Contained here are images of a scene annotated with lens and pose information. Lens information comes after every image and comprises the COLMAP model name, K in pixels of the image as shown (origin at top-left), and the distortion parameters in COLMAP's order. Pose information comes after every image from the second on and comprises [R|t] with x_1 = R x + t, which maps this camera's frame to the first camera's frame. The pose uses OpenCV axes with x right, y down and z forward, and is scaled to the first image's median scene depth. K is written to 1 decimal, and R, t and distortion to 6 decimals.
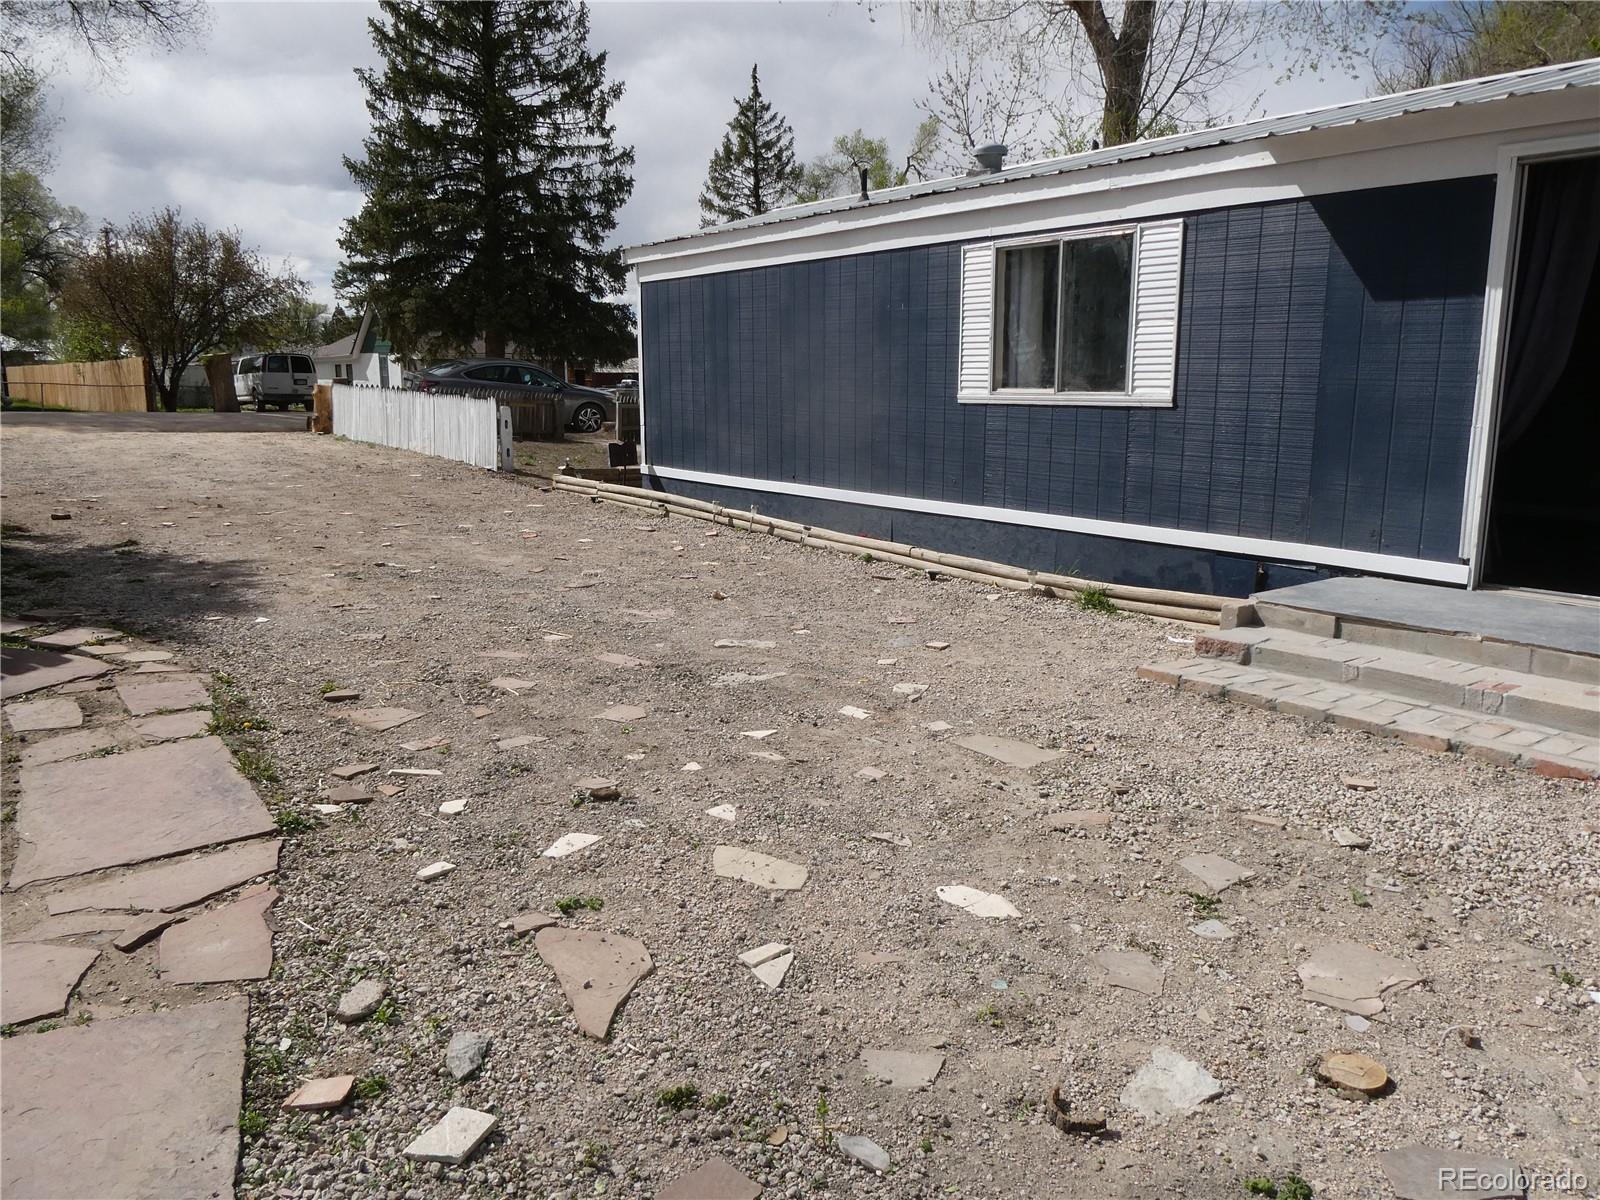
lens RADIAL K [[1137.8, 0, 798.4], [0, 1137.8, 603.4], [0, 0, 1]] dist [-0.012321, -0.006530]
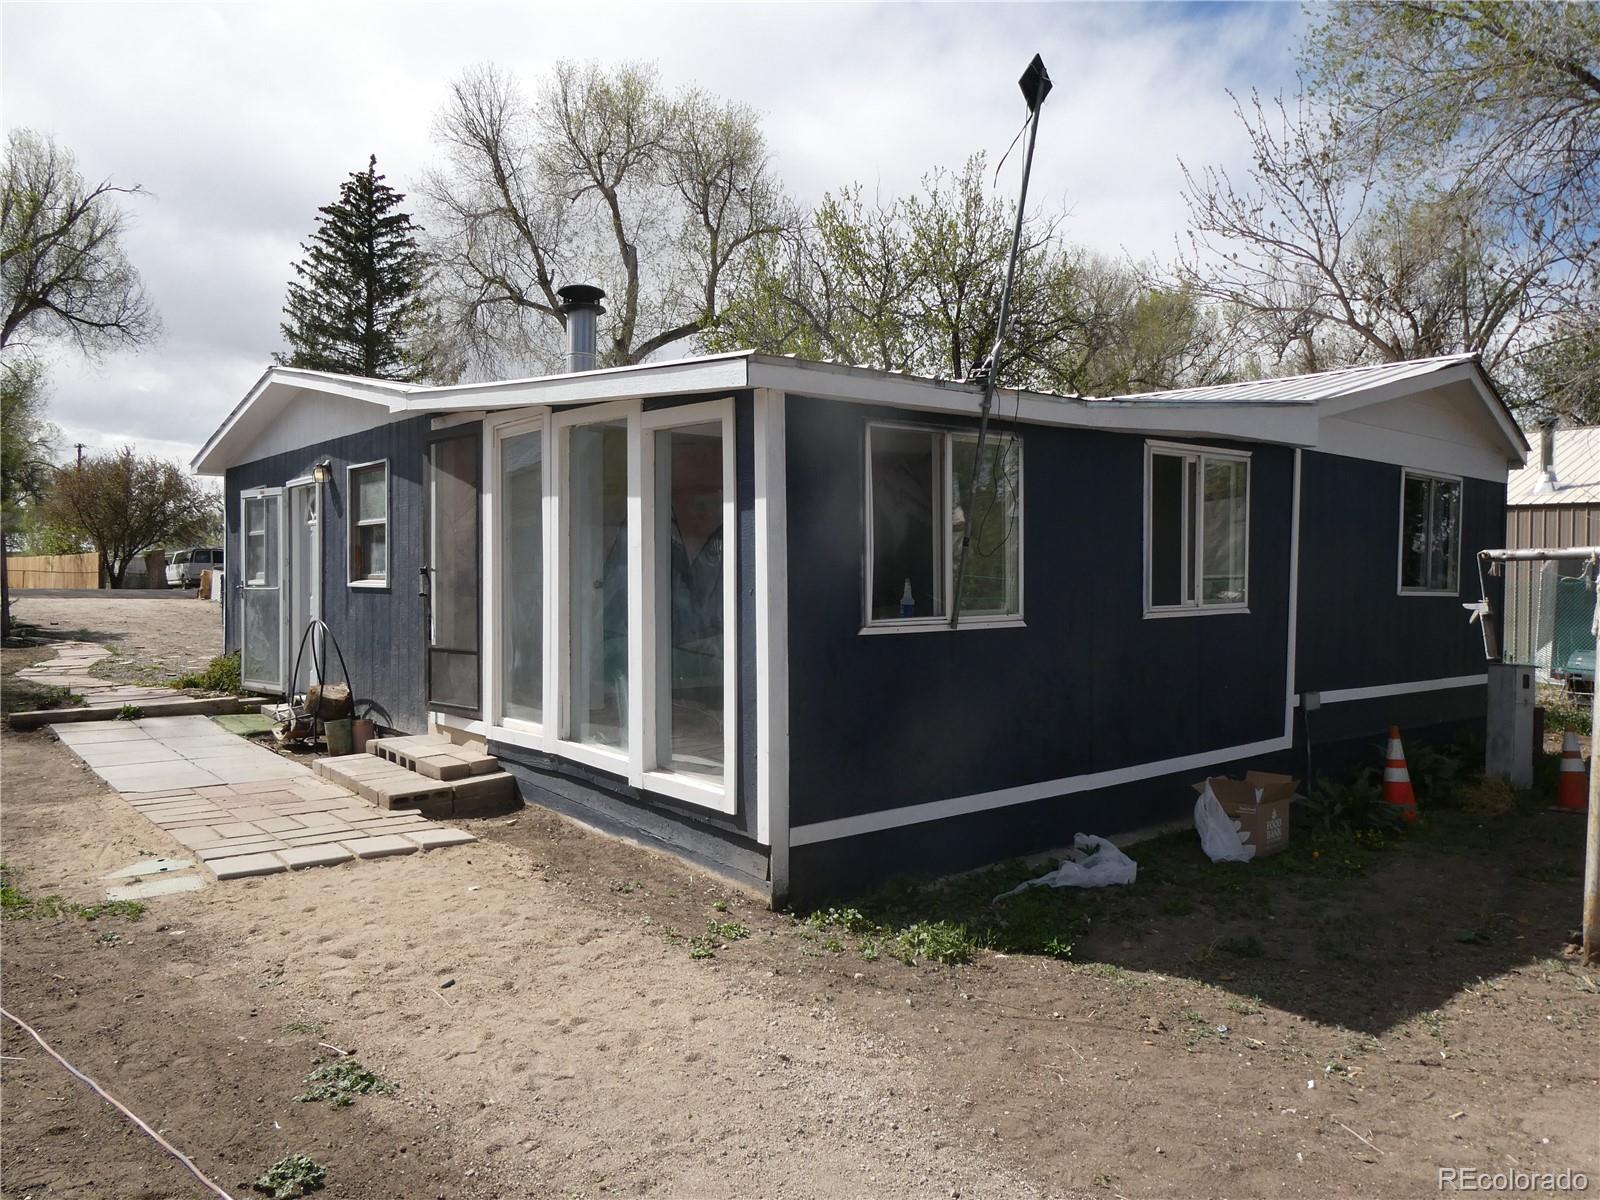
lens RADIAL K [[1137.8, 0, 808.1], [0, 1137.8, 587.9], [0, 0, 1]] dist [-0.012321, -0.006530]
pose [[0.999067, -0.001511, 0.043156, 0.214216], [0.009144, 0.984125, -0.177238, 0.074481], [-0.042203, 0.177468, 0.983221, -0.367382]]
